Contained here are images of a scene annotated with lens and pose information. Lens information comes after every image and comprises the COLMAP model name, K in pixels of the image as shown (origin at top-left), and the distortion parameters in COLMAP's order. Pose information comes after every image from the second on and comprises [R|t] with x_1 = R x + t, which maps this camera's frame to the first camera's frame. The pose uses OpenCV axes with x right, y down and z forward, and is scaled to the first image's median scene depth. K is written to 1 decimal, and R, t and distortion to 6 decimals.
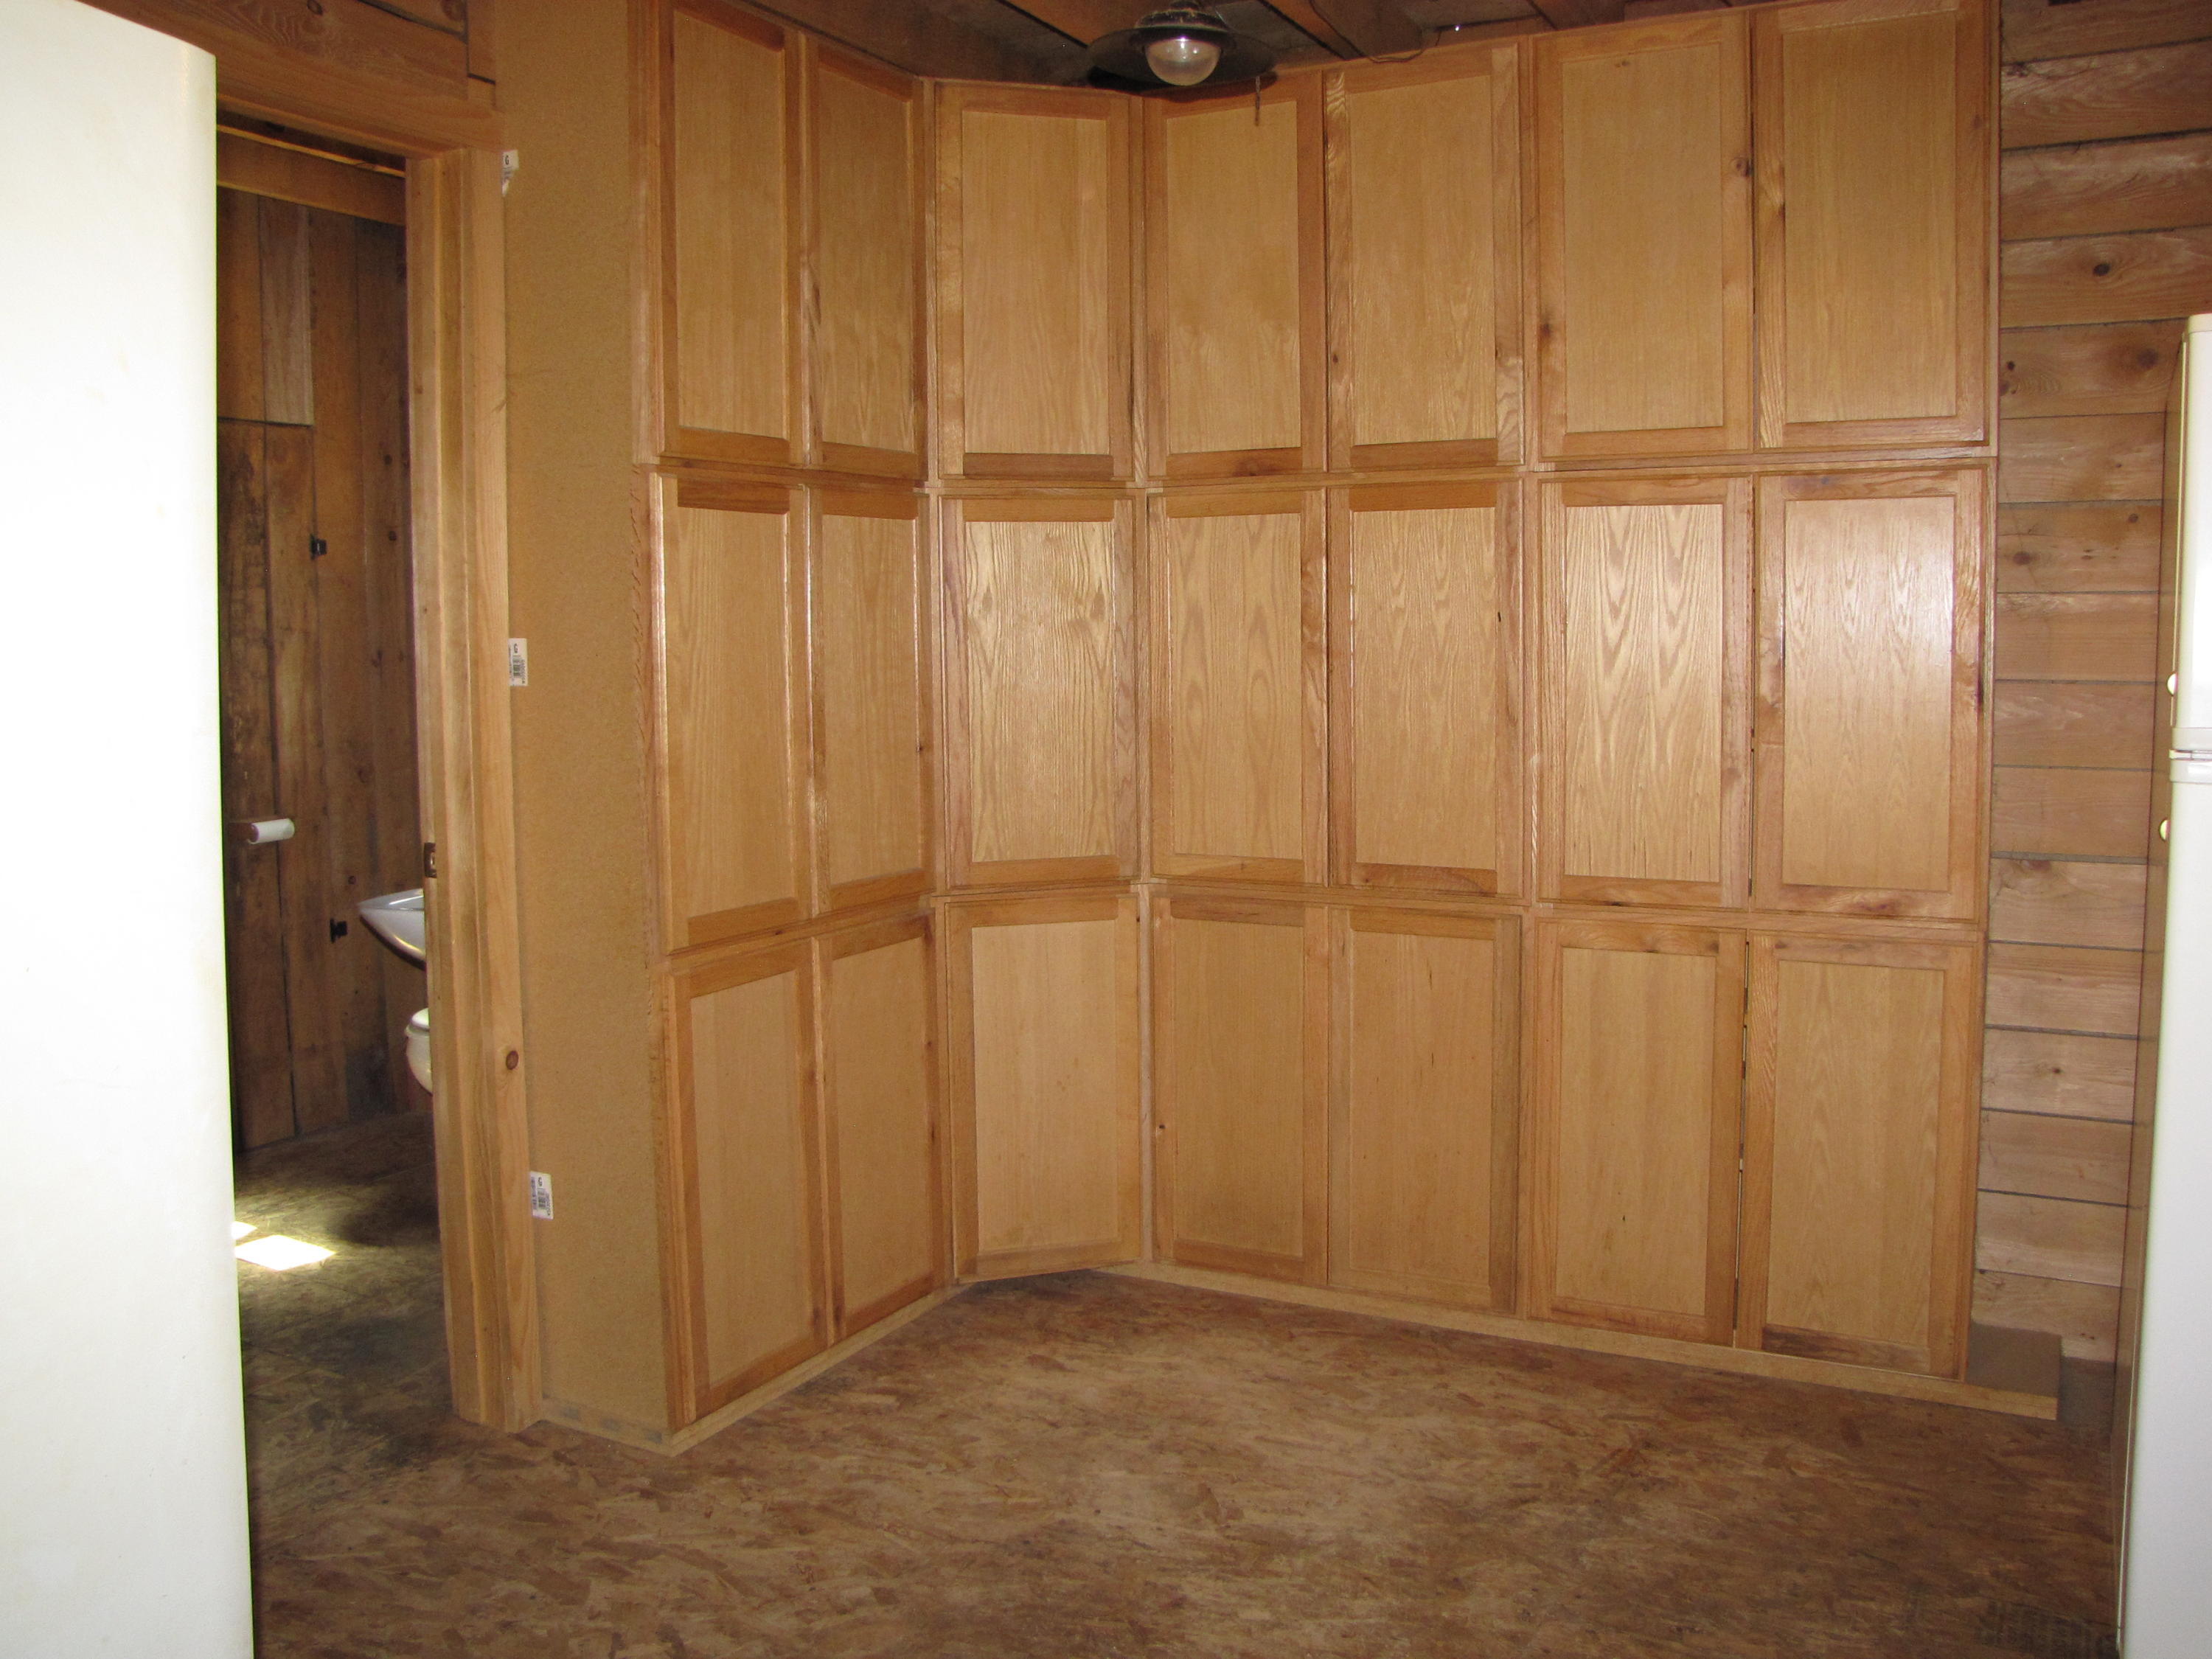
lens RADIAL K [[1893.6, 0, 1118.3], [0, 1893.6, 812.9], [0, 0, 1]] dist [-0.175079, 0.142645]
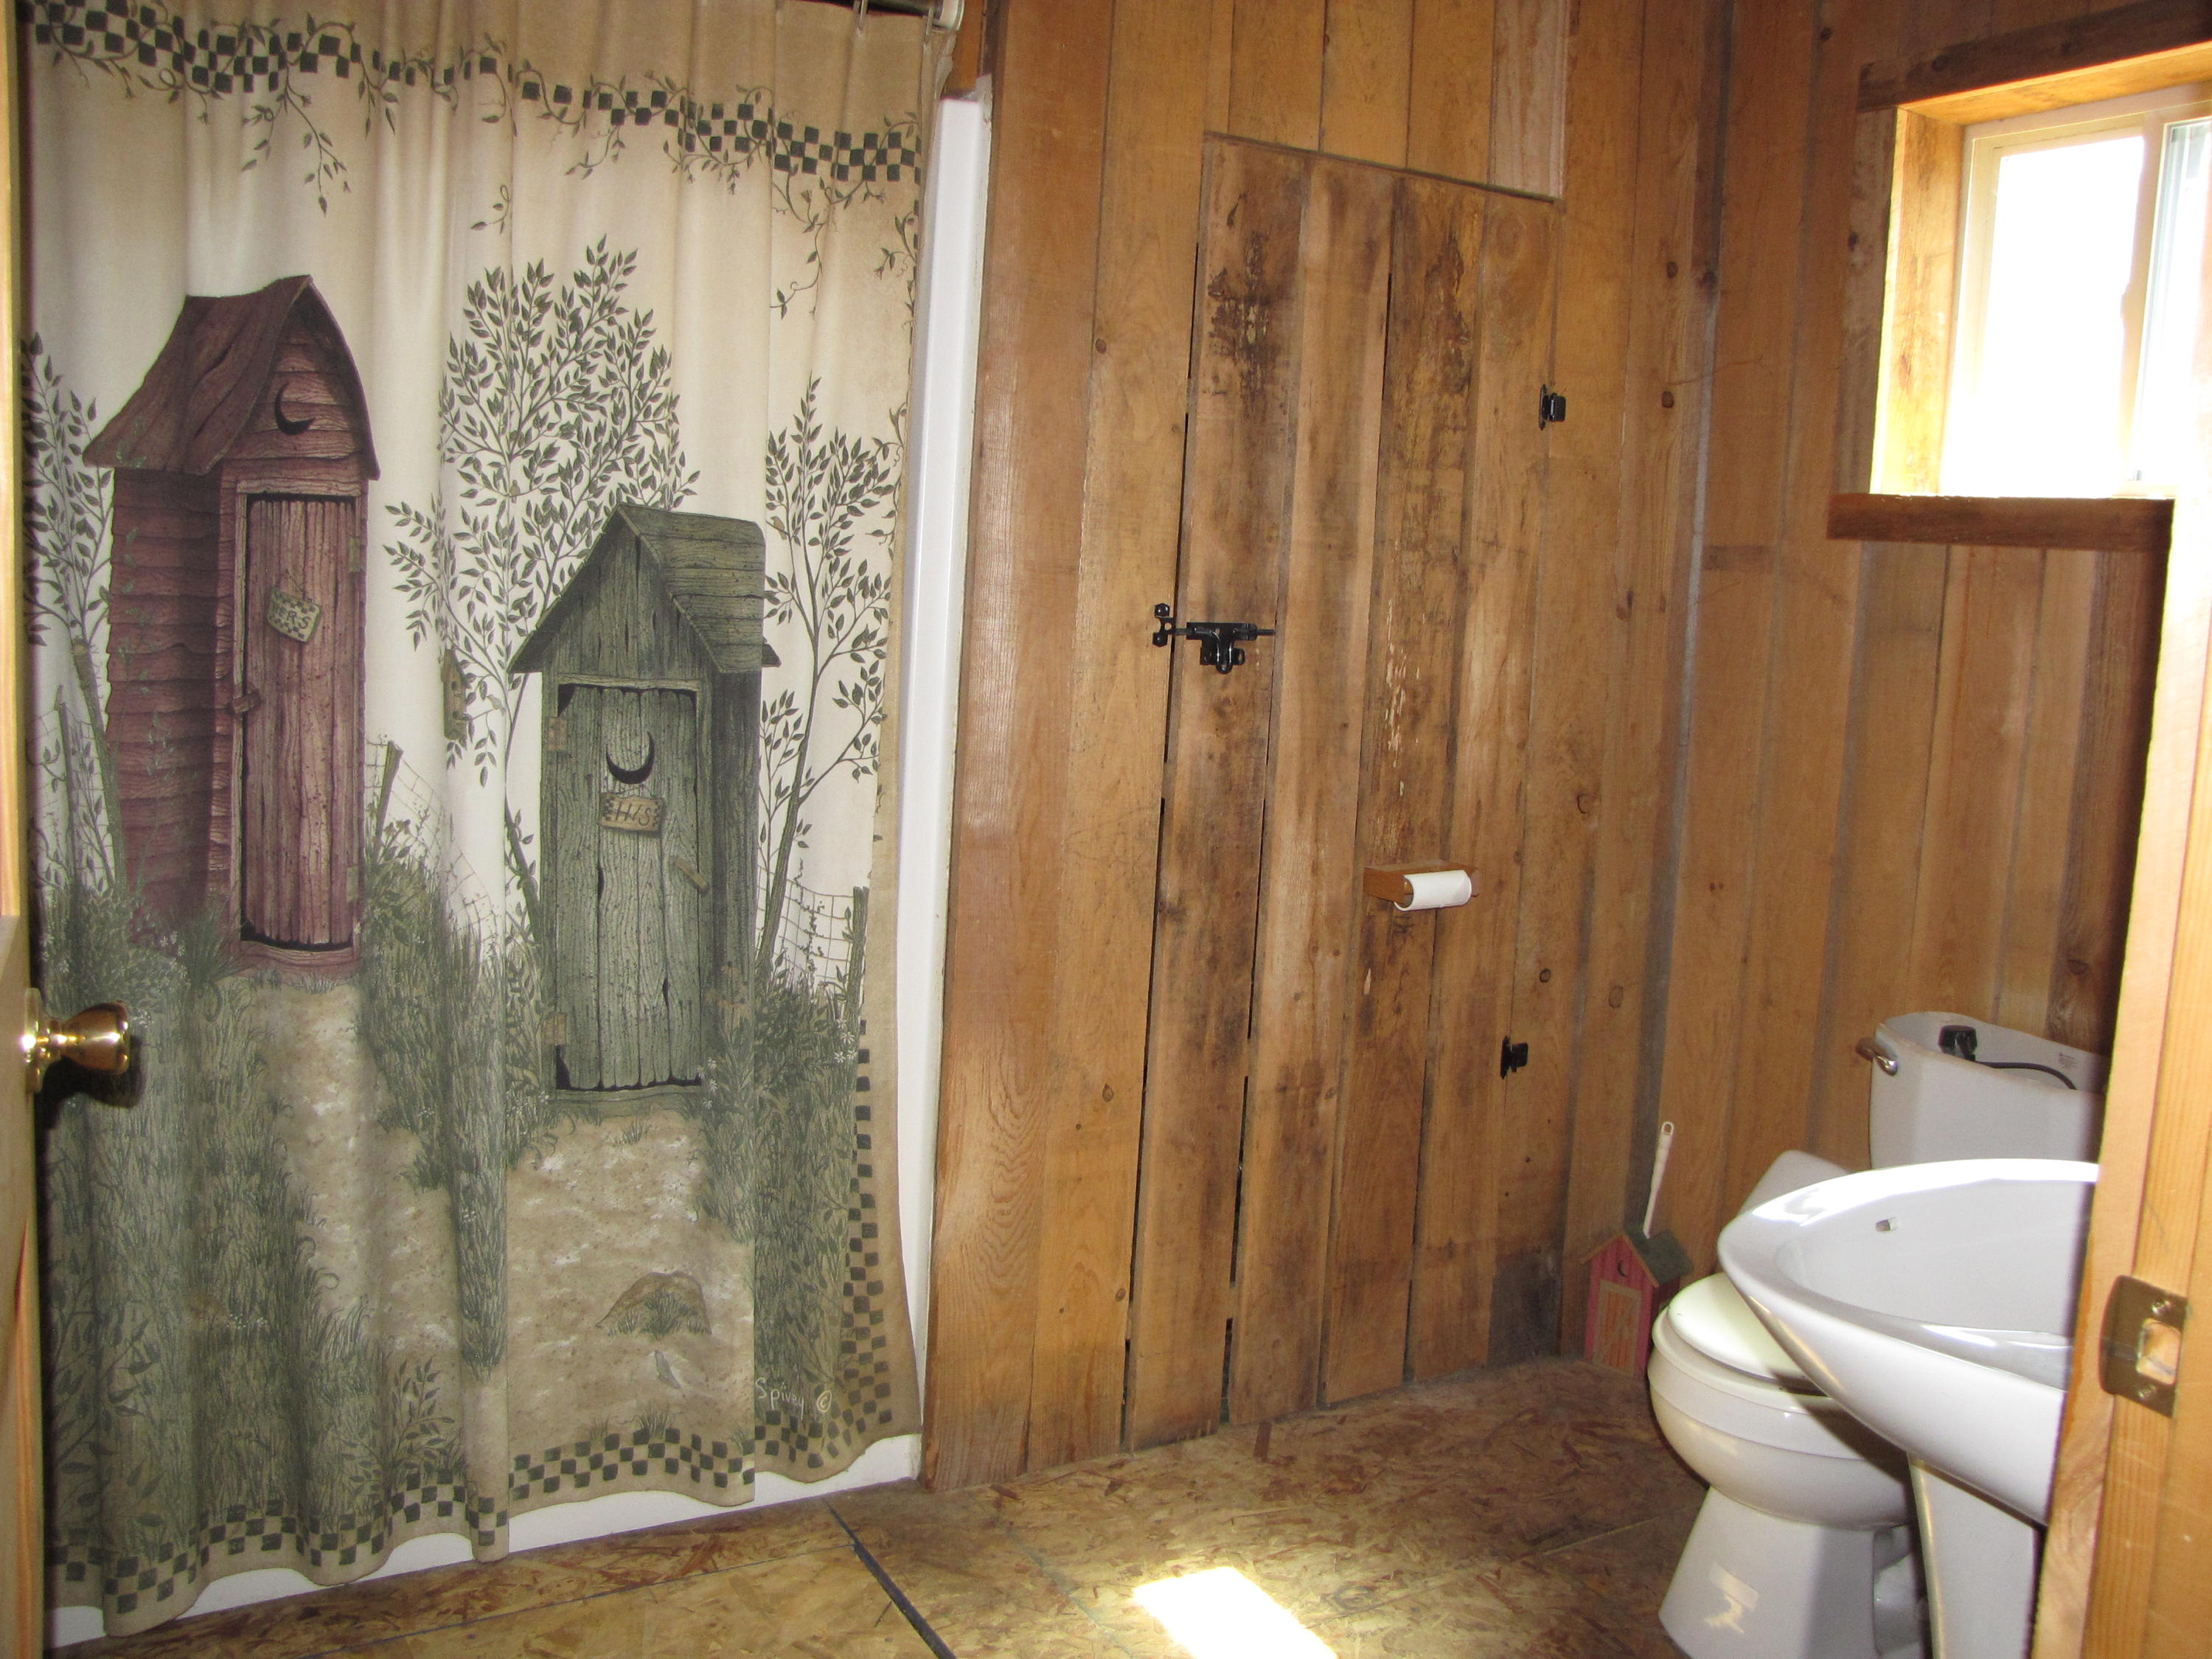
lens RADIAL K [[1893.6, 0, 1103.8], [0, 1893.6, 826.7], [0, 0, 1]] dist [-0.175079, 0.142645]
pose [[0.844055, 0.118706, -0.522954, -0.235783], [-0.101882, 0.992928, 0.060948, -0.034669], [0.526490, 0.001836, 0.850179, 0.430566]]
